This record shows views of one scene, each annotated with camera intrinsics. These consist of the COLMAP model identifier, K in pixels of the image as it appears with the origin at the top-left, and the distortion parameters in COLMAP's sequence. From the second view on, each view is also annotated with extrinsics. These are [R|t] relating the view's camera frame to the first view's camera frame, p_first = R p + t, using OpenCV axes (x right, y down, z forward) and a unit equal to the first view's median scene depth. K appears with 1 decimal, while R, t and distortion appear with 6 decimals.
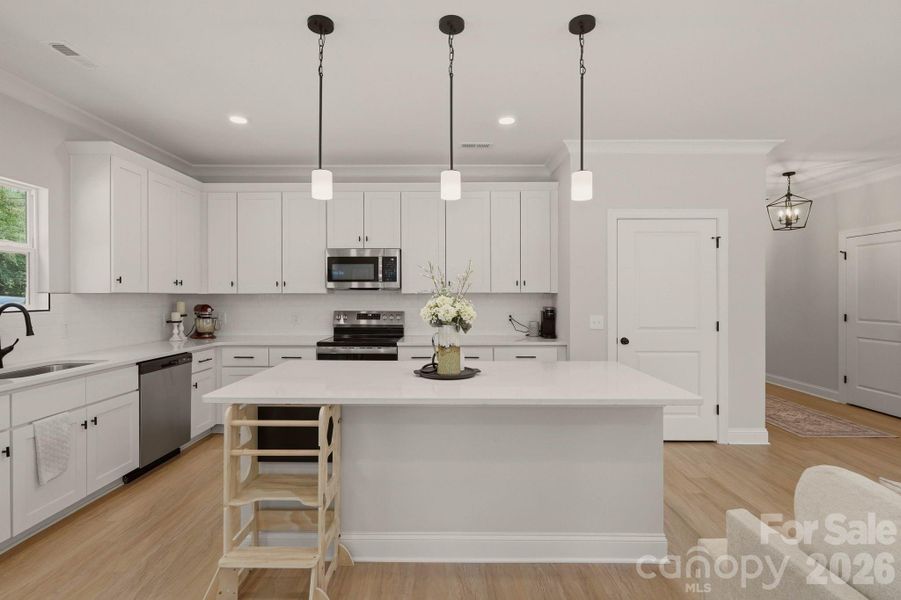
lens RADIAL K [[439.2, 0, 447.4], [0, 439.2, 296.3], [0, 0, 1]] dist [-0.001377, 0.001508]
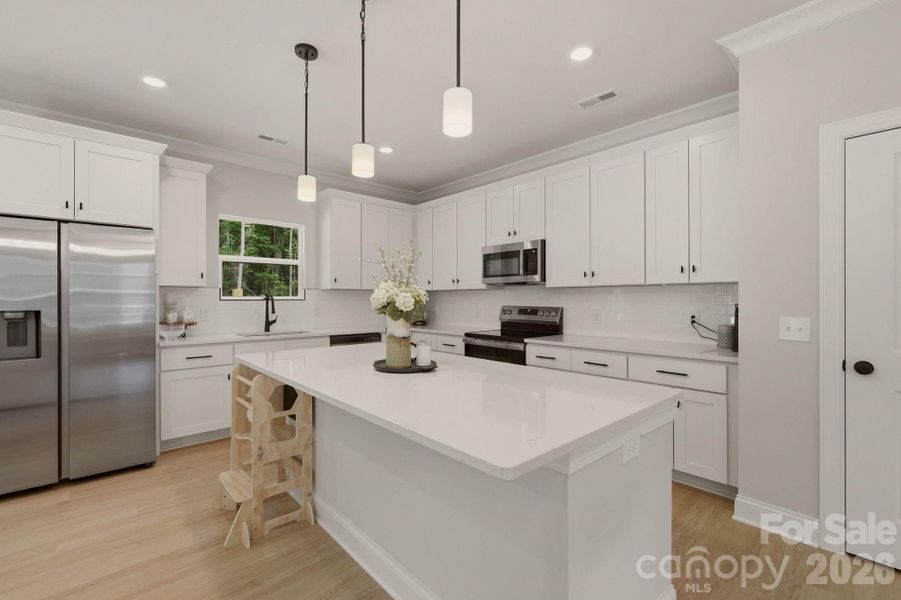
lens RADIAL K [[400.3, 0, 452.8], [0, 400.3, 295.2], [0, 0, 1]] dist [0.013186, -0.002618]
pose [[0.669838, -0.006300, -0.742480, 0.429602], [-0.004318, 0.999914, -0.012380, 0.023554], [0.742495, 0.011498, 0.669753, 0.317682]]
